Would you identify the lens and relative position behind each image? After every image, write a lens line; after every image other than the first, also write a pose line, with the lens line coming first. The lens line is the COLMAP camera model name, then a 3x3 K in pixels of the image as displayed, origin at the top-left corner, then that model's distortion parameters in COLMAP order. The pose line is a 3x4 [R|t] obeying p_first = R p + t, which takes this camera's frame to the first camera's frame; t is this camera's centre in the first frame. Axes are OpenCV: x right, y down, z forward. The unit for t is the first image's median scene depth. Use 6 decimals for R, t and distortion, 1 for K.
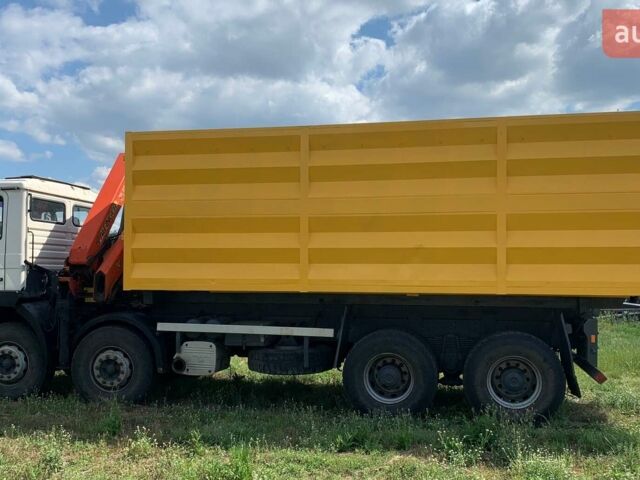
lens RADIAL K [[700.3, 0, 320.0], [0, 700.3, 240.0], [0, 0, 1]] dist [0.000522, -0.027583]
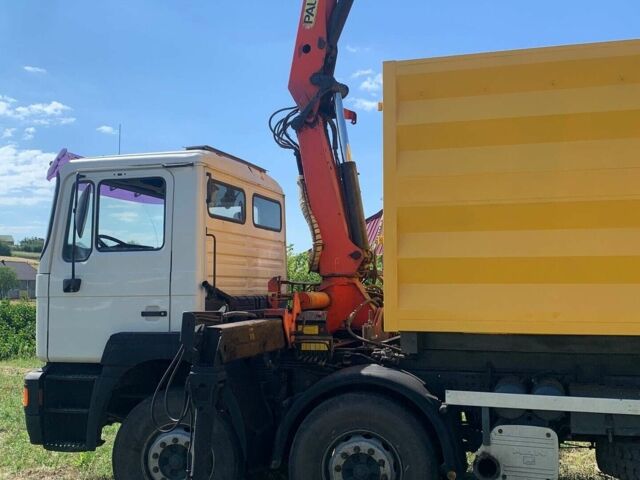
lens RADIAL K [[700.3, 0, 320.0], [0, 700.3, 240.0], [0, 0, 1]] dist [0.000522, -0.027583]
pose [[0.997182, -0.004301, -0.074896, -0.293897], [0.000829, 0.998926, -0.046336, 0.023129], [0.075014, 0.046143, 0.996114, 0.427135]]
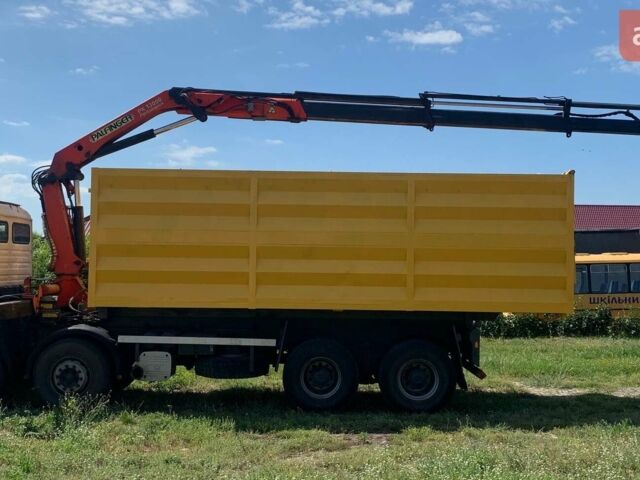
lens RADIAL K [[556.1, 0, 237.8], [0, 556.1, 254.0], [0, 0, 1]] dist [-0.002183, -0.001966]
pose [[0.971149, 0.024735, 0.237187, -0.264132], [-0.020231, 0.999566, -0.021407, 0.001259], [-0.237614, 0.015991, 0.971228, 0.075693]]
